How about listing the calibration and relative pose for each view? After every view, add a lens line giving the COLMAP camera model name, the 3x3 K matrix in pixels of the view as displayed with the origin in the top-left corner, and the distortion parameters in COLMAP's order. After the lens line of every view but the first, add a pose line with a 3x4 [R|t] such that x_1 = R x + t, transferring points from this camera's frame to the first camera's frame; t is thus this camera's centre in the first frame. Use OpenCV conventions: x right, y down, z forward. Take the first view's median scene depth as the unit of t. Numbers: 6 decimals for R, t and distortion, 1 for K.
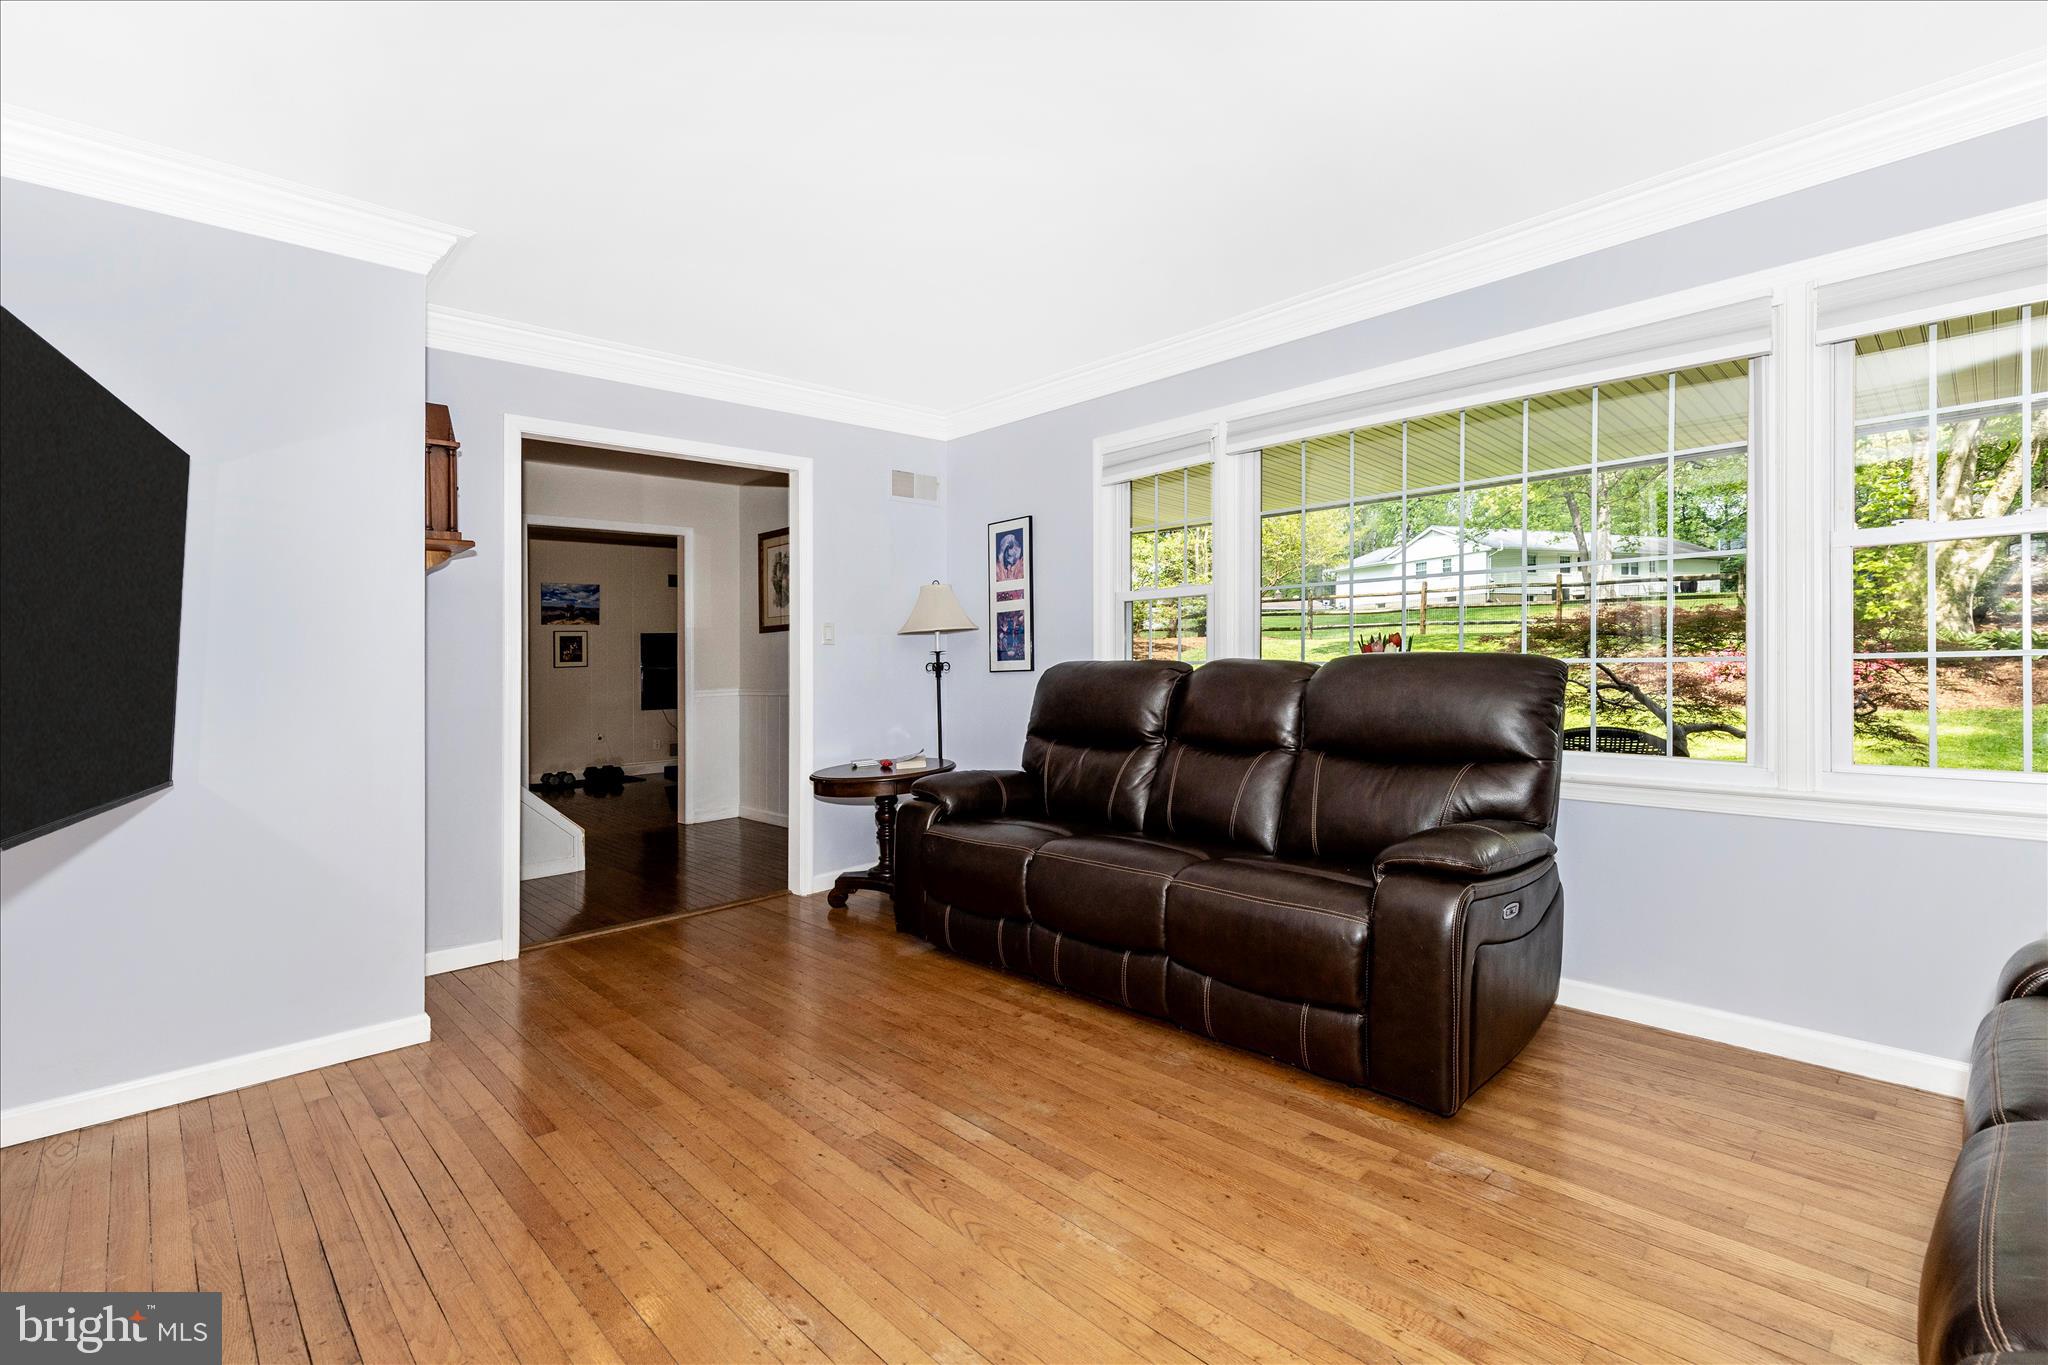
lens RADIAL K [[936.1, 0, 1024.3], [0, 936.1, 668.7], [0, 0, 1]] dist [-0.000078, 0.000056]
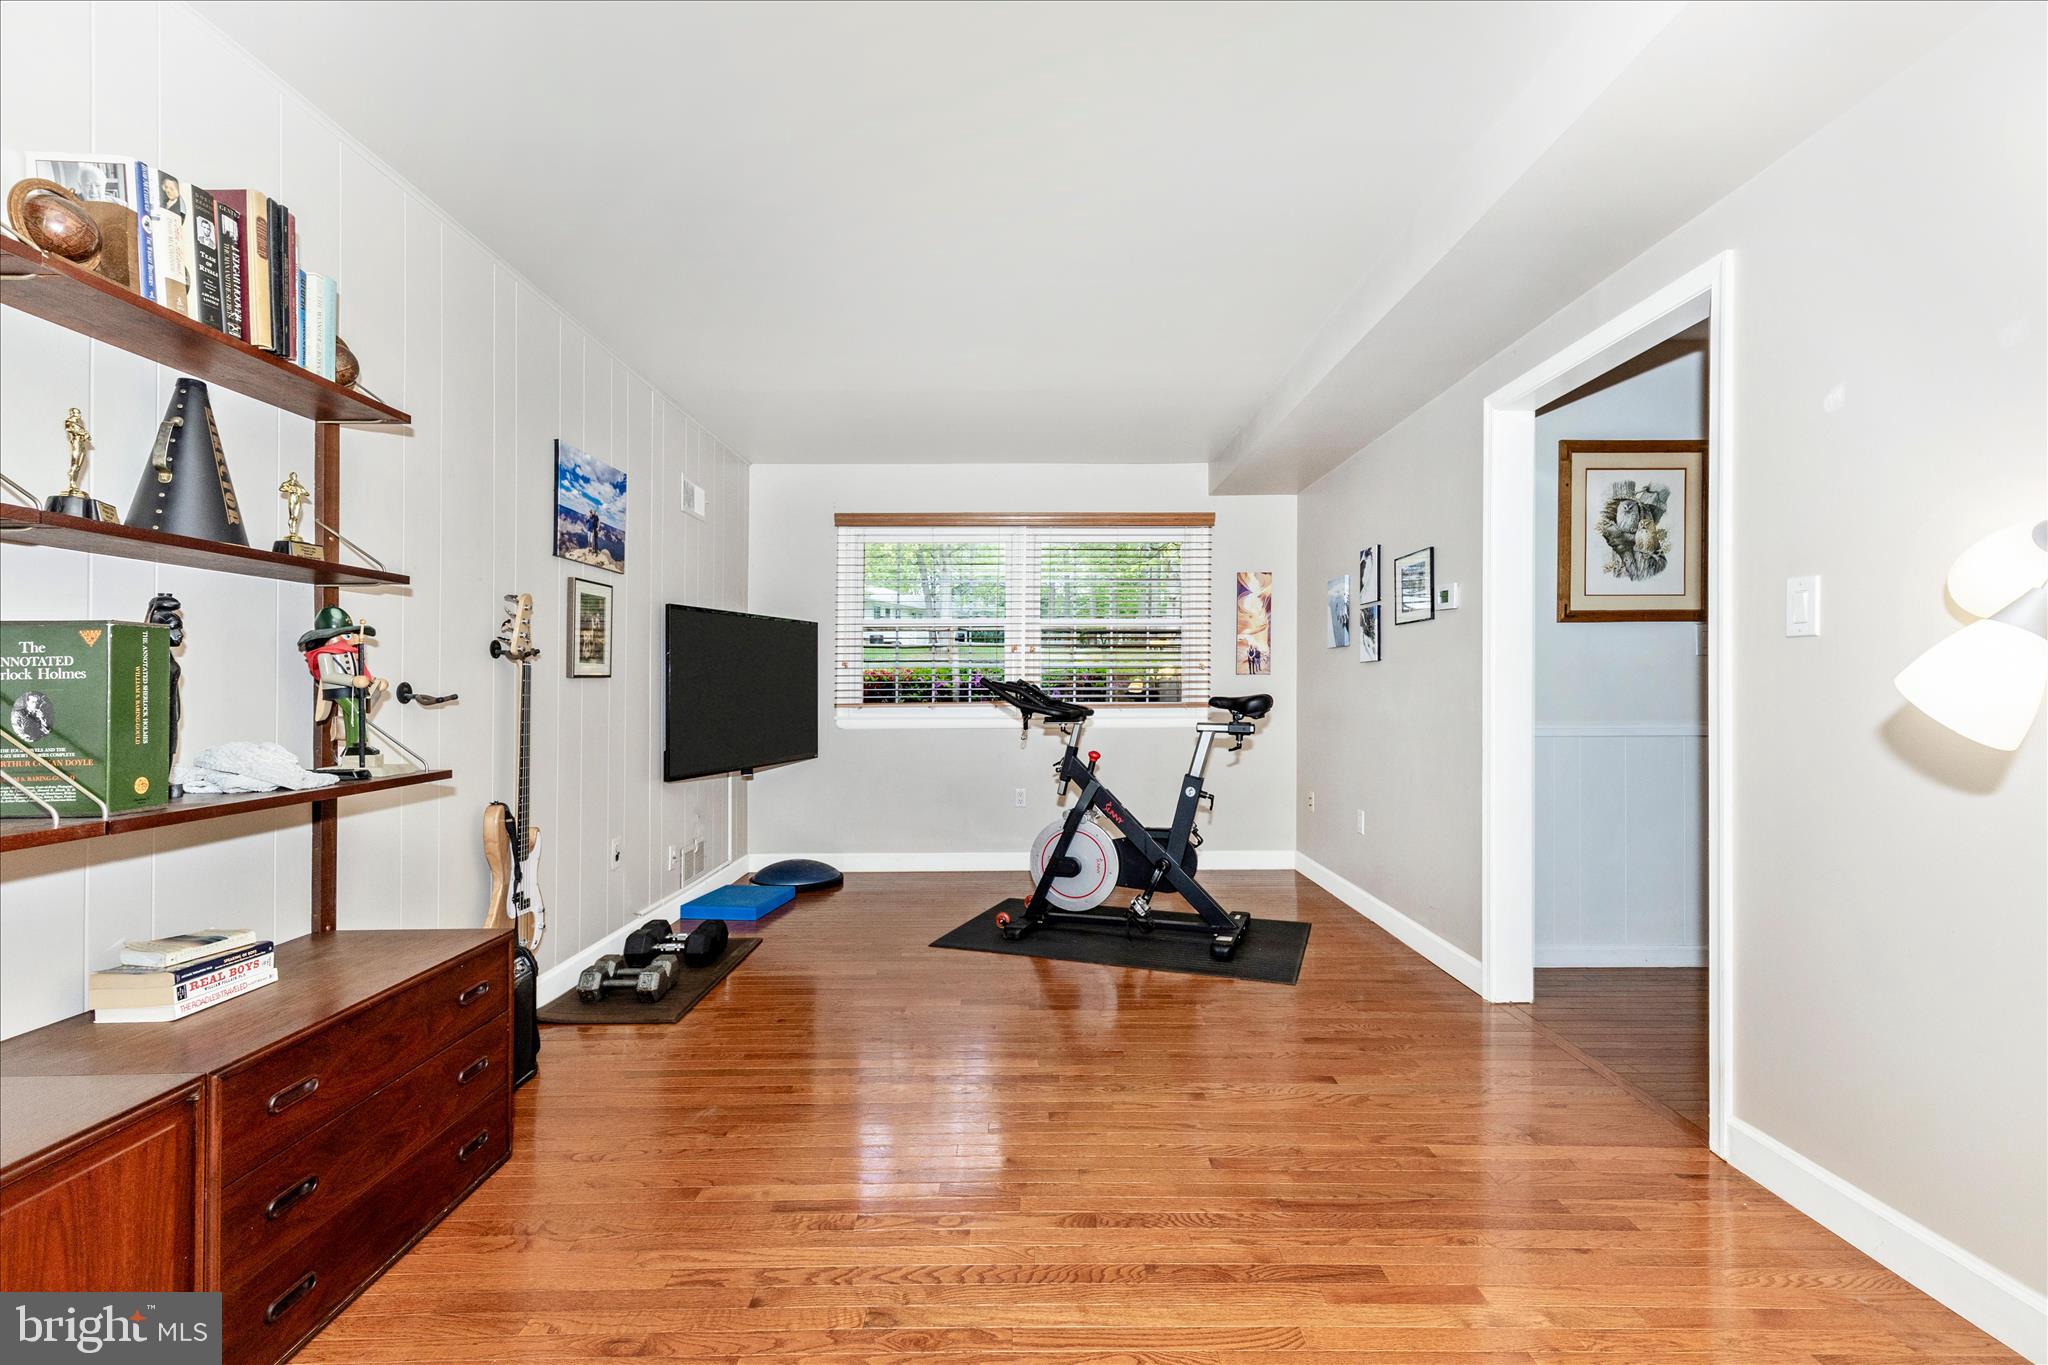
lens RADIAL K [[936.1, 0, 1024.3], [0, 936.1, 668.7], [0, 0, 1]] dist [-0.000078, 0.000056]
pose [[0.685811, 0.010986, 0.727696, -0.895427], [-0.008140, 0.999939, -0.007425, -0.004631], [-0.727734, -0.000831, 0.685859, 0.858331]]
